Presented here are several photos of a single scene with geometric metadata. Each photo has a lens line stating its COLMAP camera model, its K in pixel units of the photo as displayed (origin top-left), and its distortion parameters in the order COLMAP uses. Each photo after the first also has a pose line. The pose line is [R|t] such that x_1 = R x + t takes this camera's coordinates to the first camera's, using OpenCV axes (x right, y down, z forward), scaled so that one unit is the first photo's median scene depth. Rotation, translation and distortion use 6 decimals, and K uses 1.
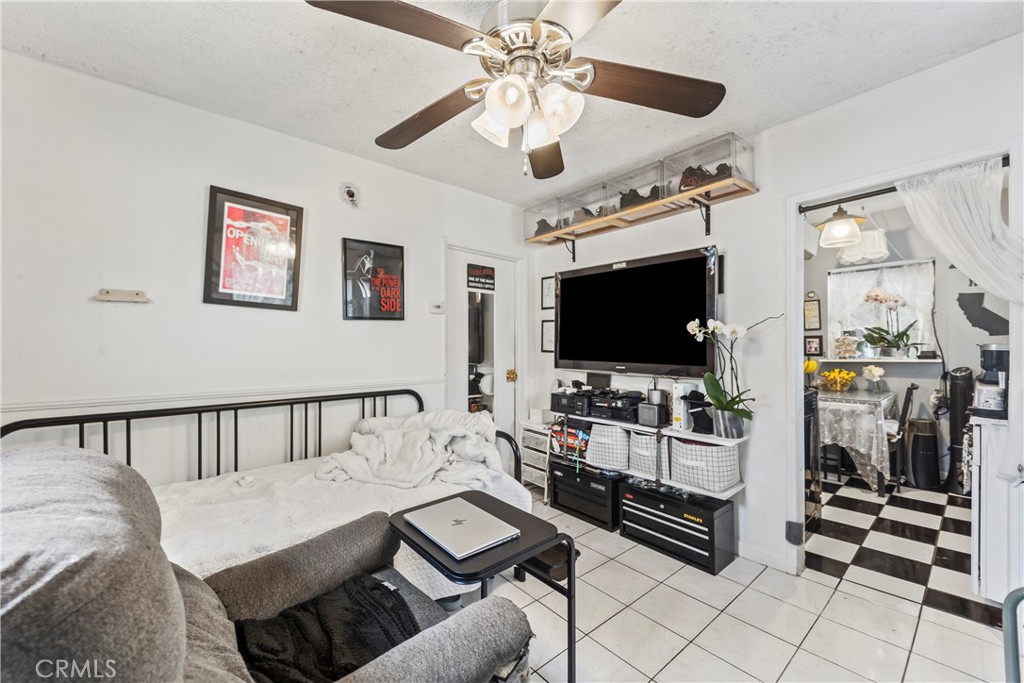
lens RADIAL K [[404.0, 0, 508.0], [0, 404.0, 342.5], [0, 0, 1]] dist [-0.009985, -0.000927]
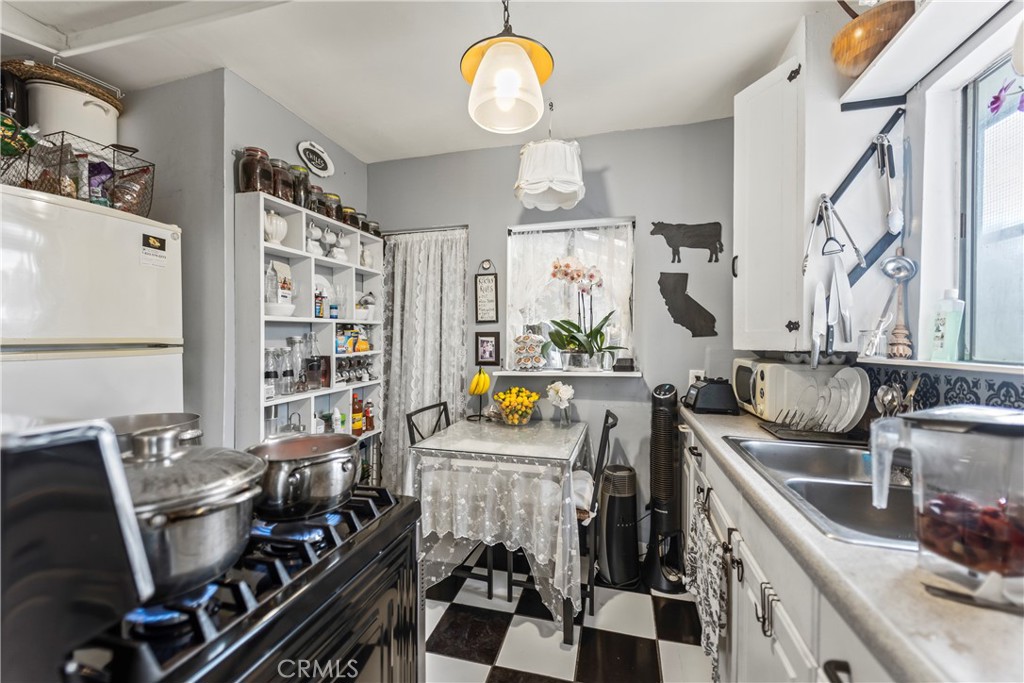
lens RADIAL K [[404.0, 0, 514.5], [0, 404.0, 344.3], [0, 0, 1]] dist [-0.009985, -0.000927]
pose [[0.814758, 0.010423, 0.579708, 0.499308], [-0.015849, 0.999865, 0.004299, -0.002048], [-0.579585, -0.012690, 0.814813, 0.541824]]
